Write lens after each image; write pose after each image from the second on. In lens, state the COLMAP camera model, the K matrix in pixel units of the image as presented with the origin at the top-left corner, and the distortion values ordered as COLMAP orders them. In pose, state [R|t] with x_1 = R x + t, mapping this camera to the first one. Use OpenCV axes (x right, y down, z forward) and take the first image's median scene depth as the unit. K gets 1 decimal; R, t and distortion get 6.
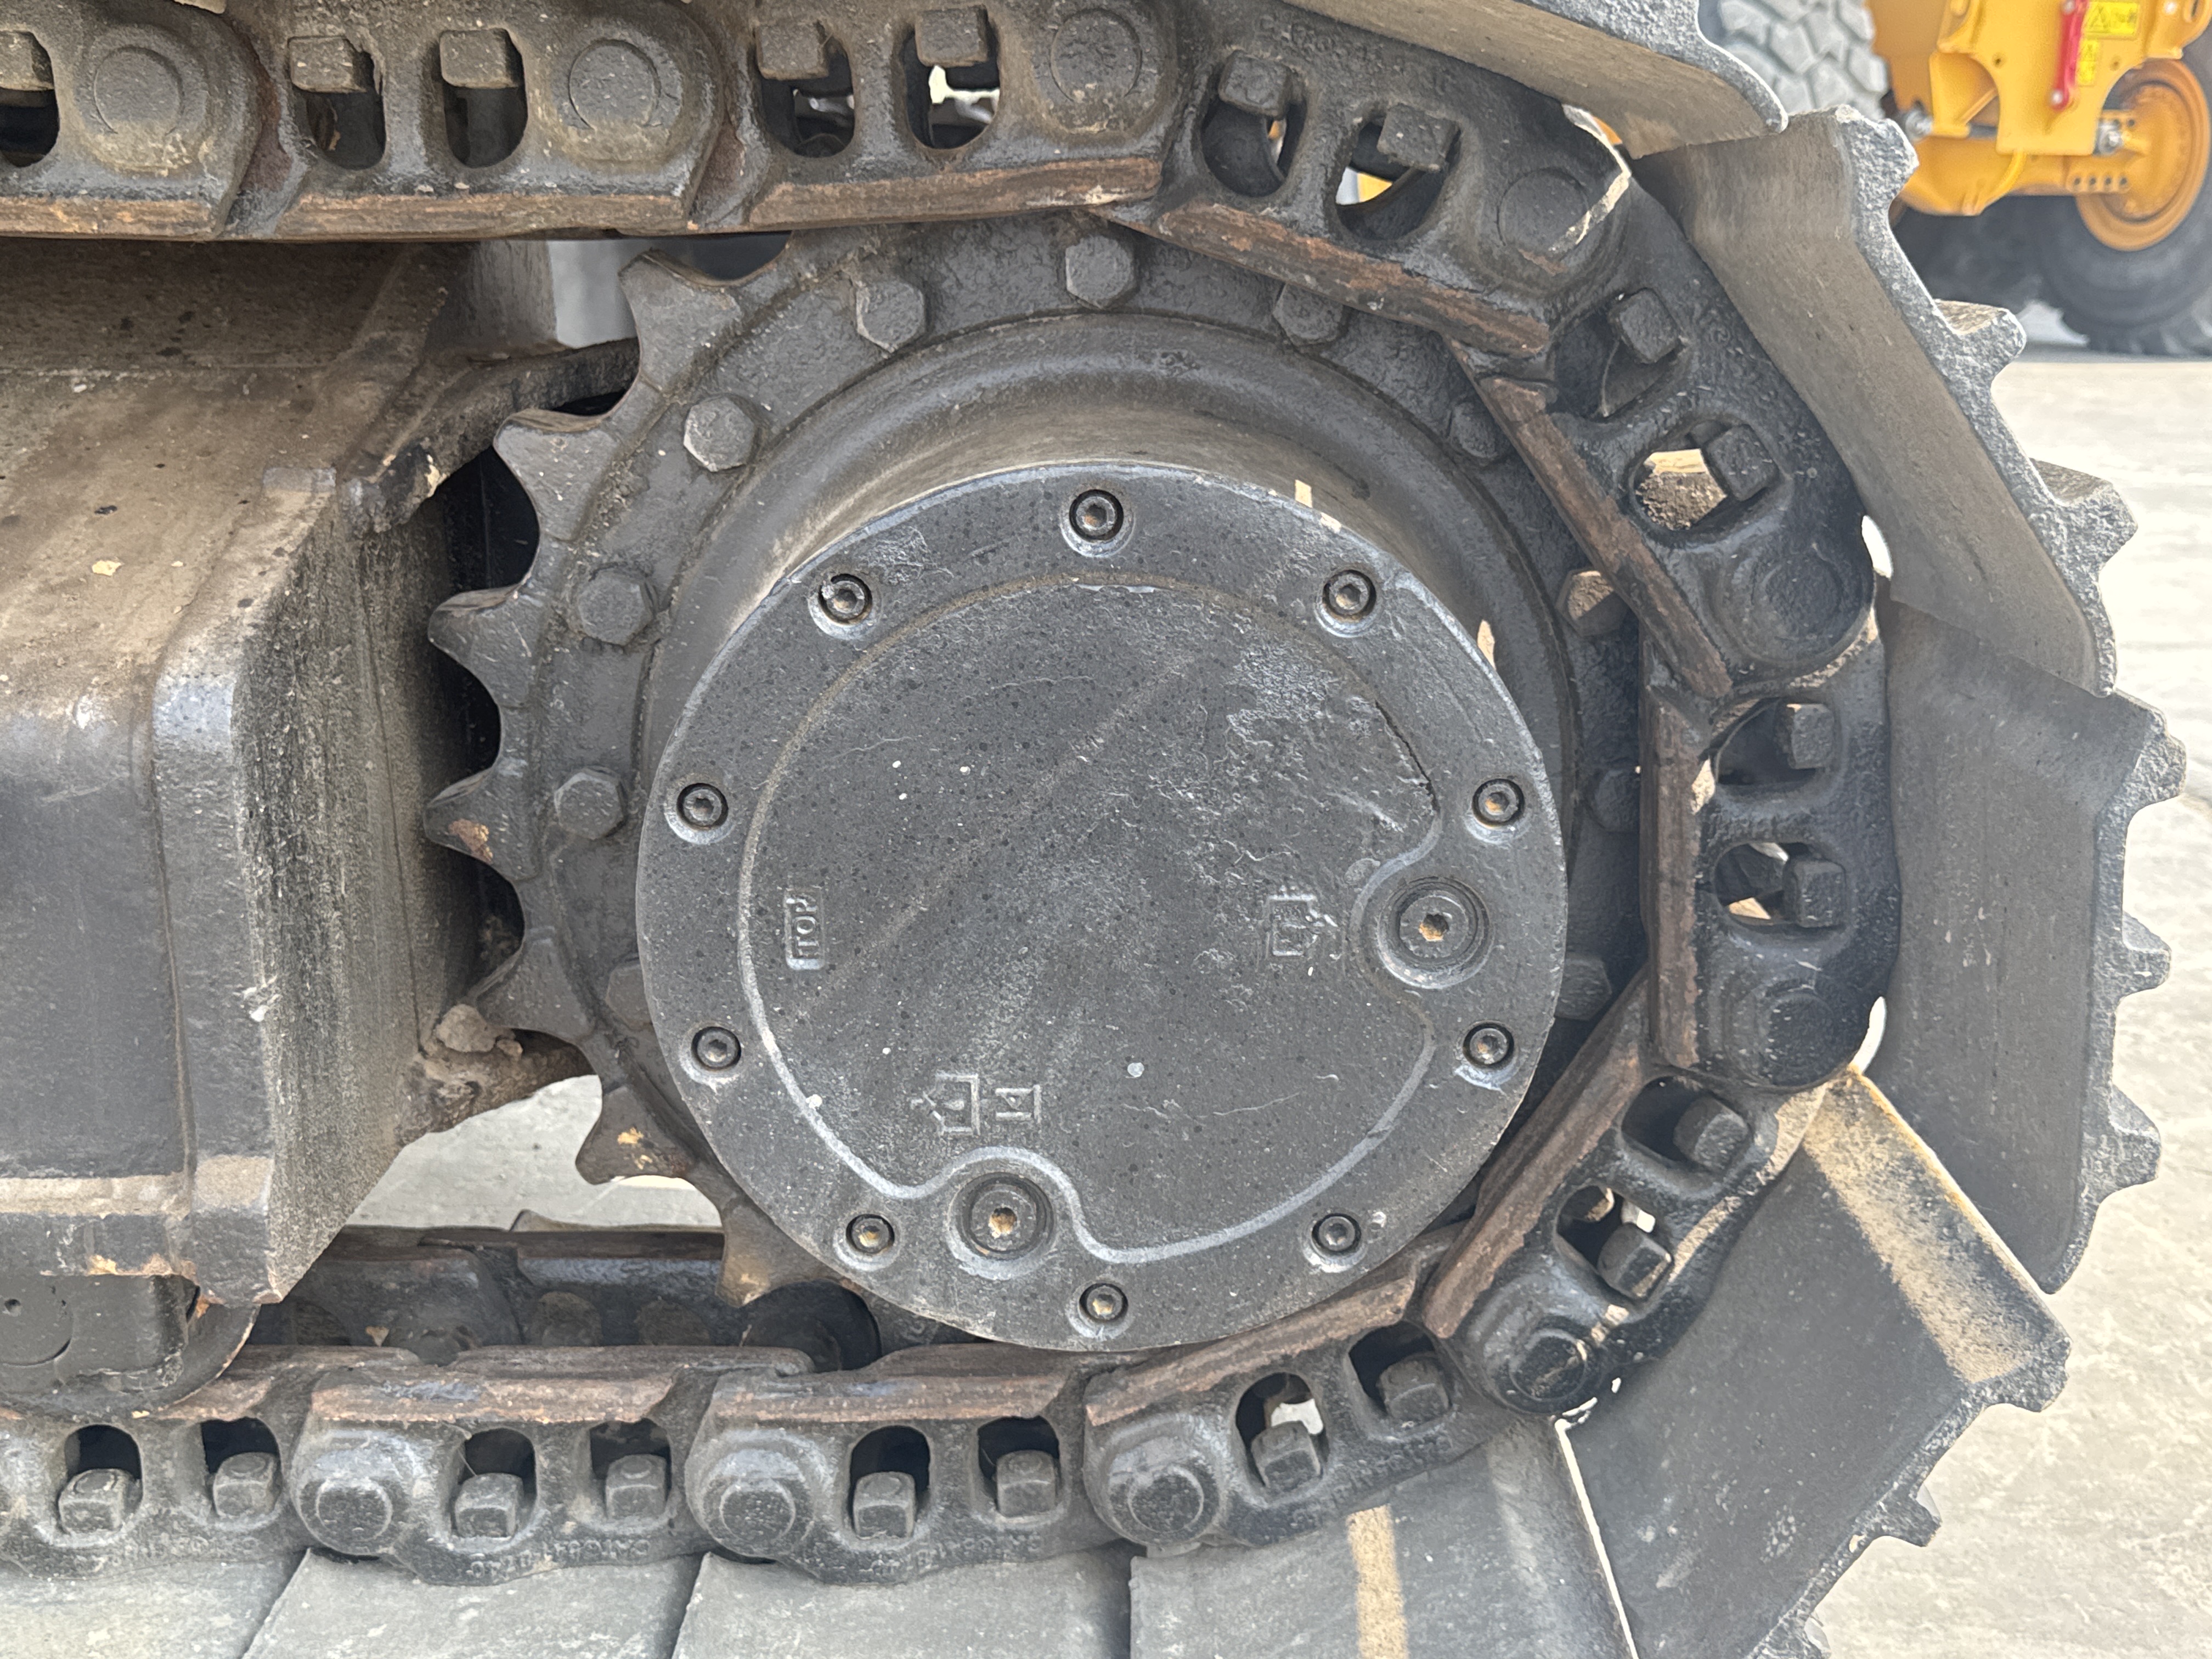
lens RADIAL K [[2271.7, 0, 1112.5], [0, 2271.7, 829.5], [0, 0, 1]] dist [0.018686, 0.000000]
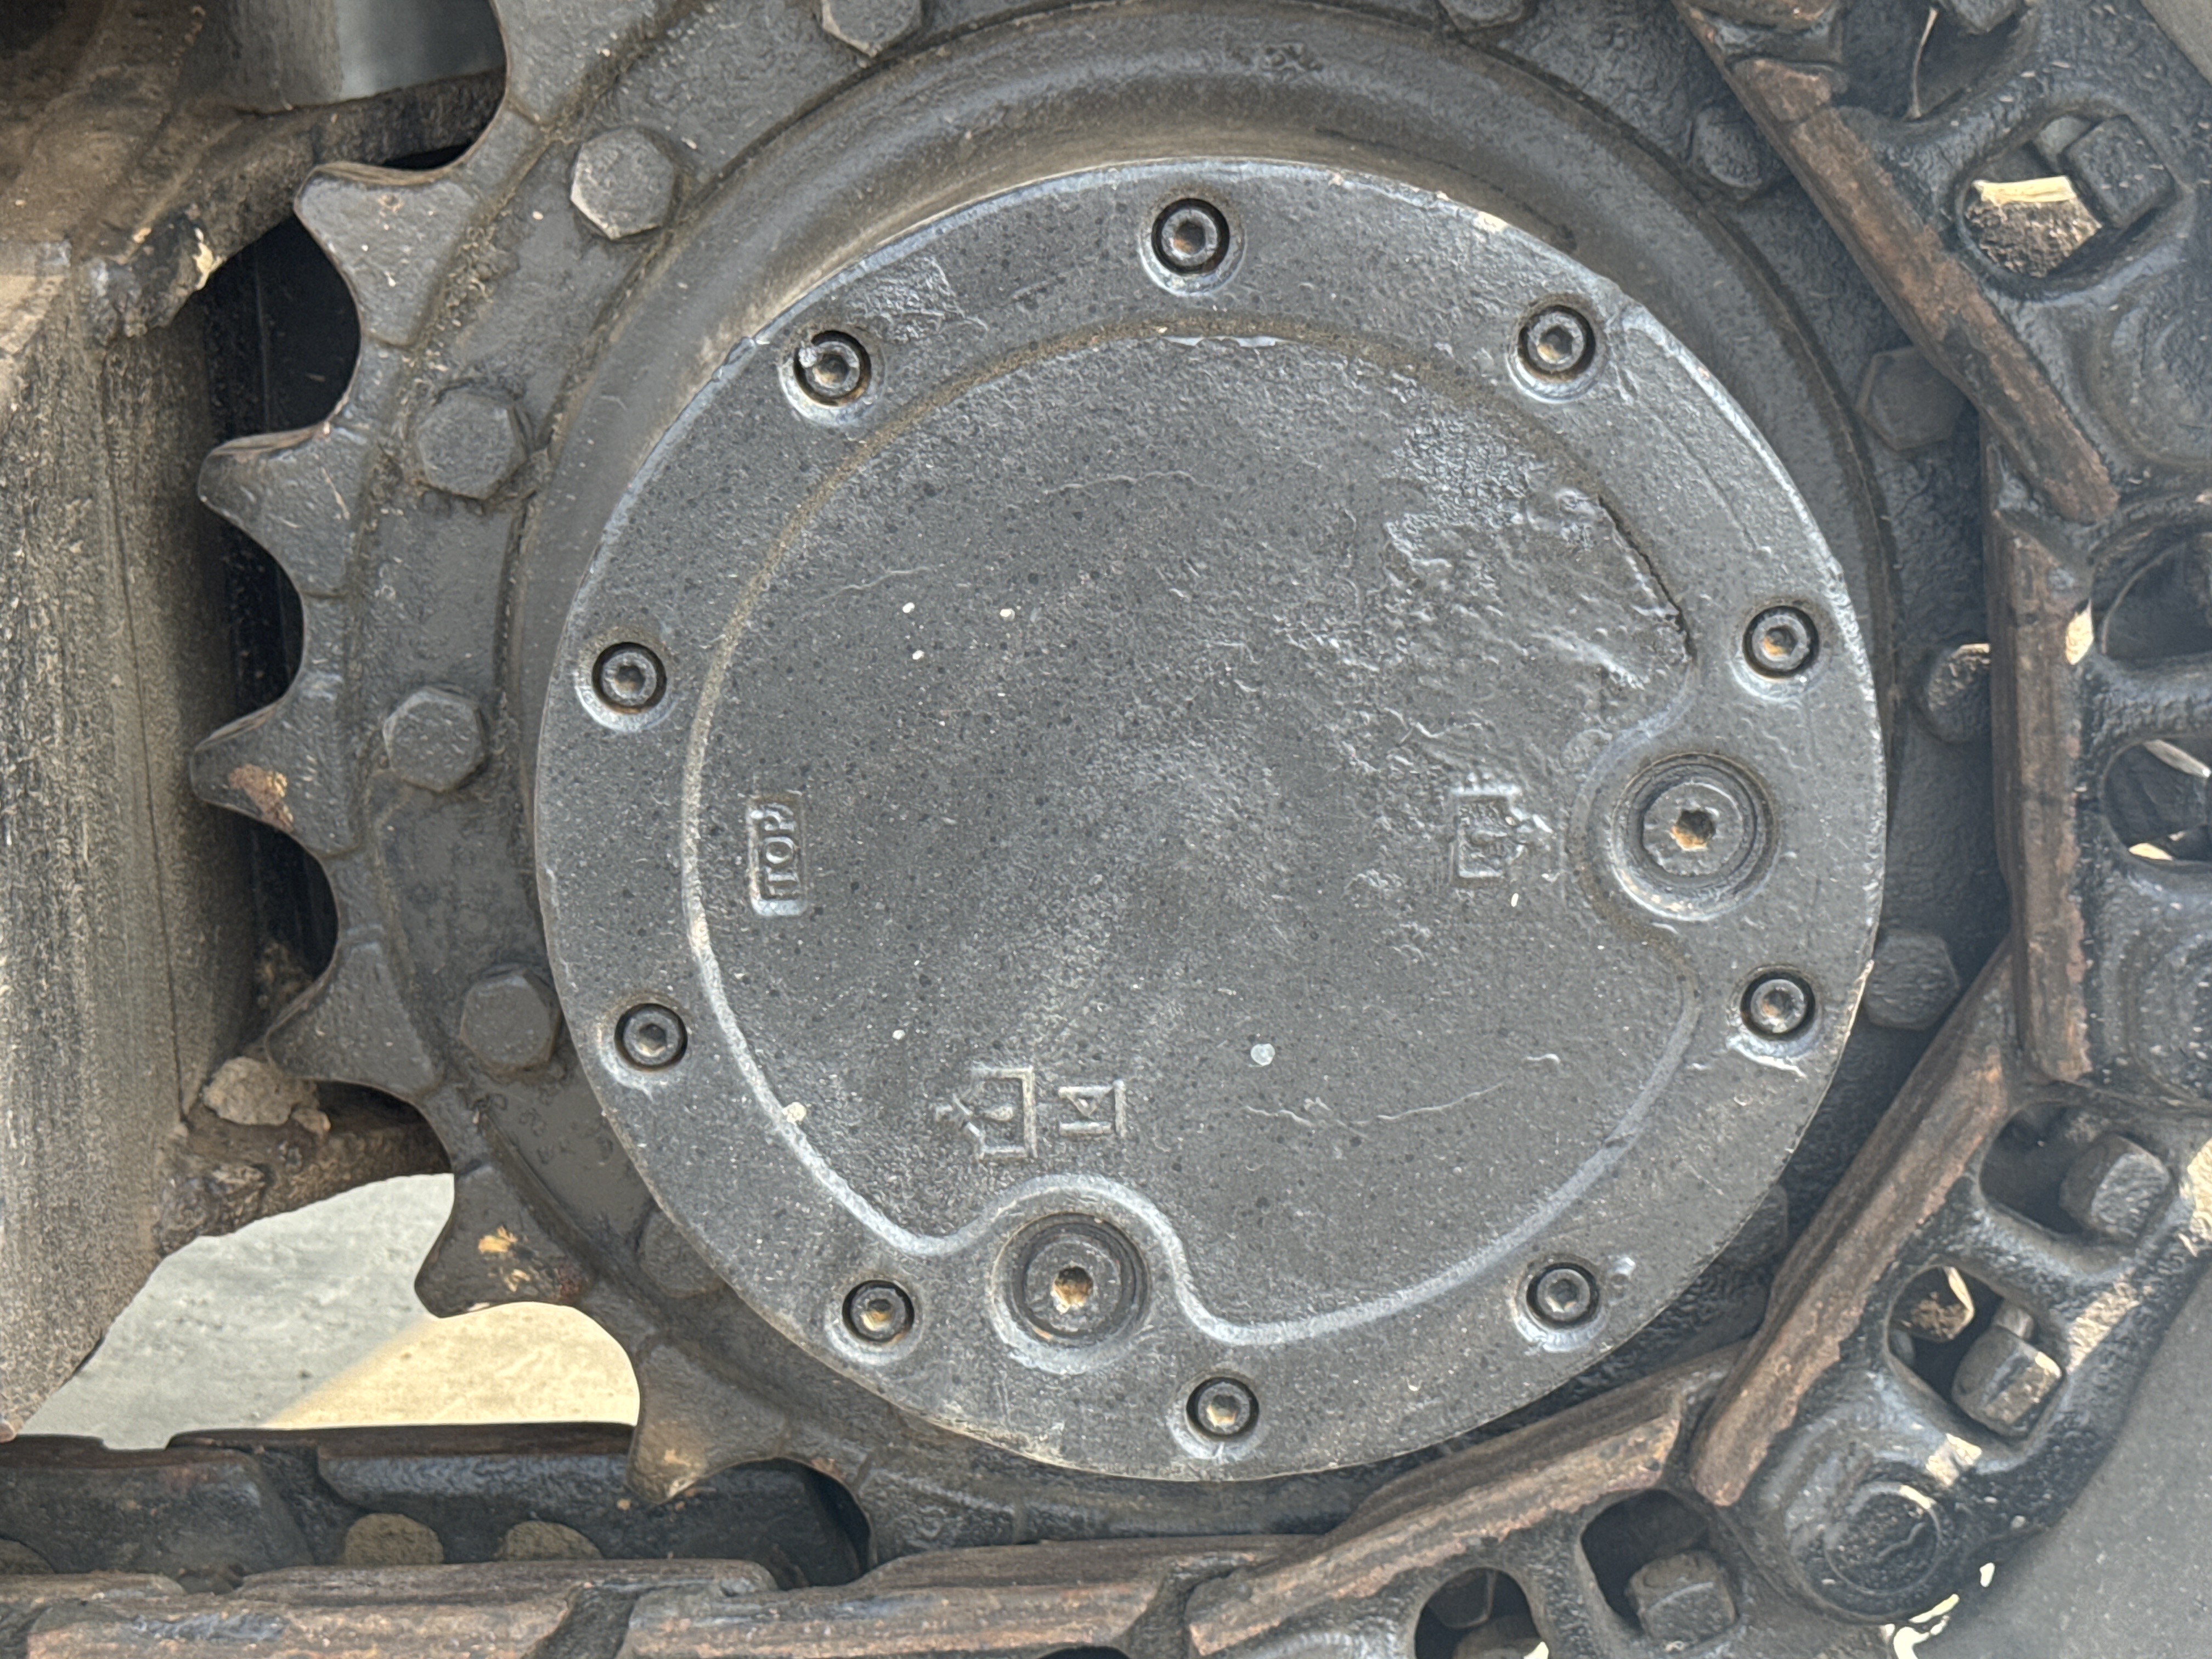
lens RADIAL K [[3706.6, 0, 1102.0], [0, 3706.6, 829.6], [0, 0, 1]] dist [0.015584, 0.000000]
pose [[0.999648, -0.023934, -0.011432, -0.021649], [0.023303, 0.998350, -0.052484, 0.087005], [0.012670, 0.052200, 0.998556, -0.108763]]
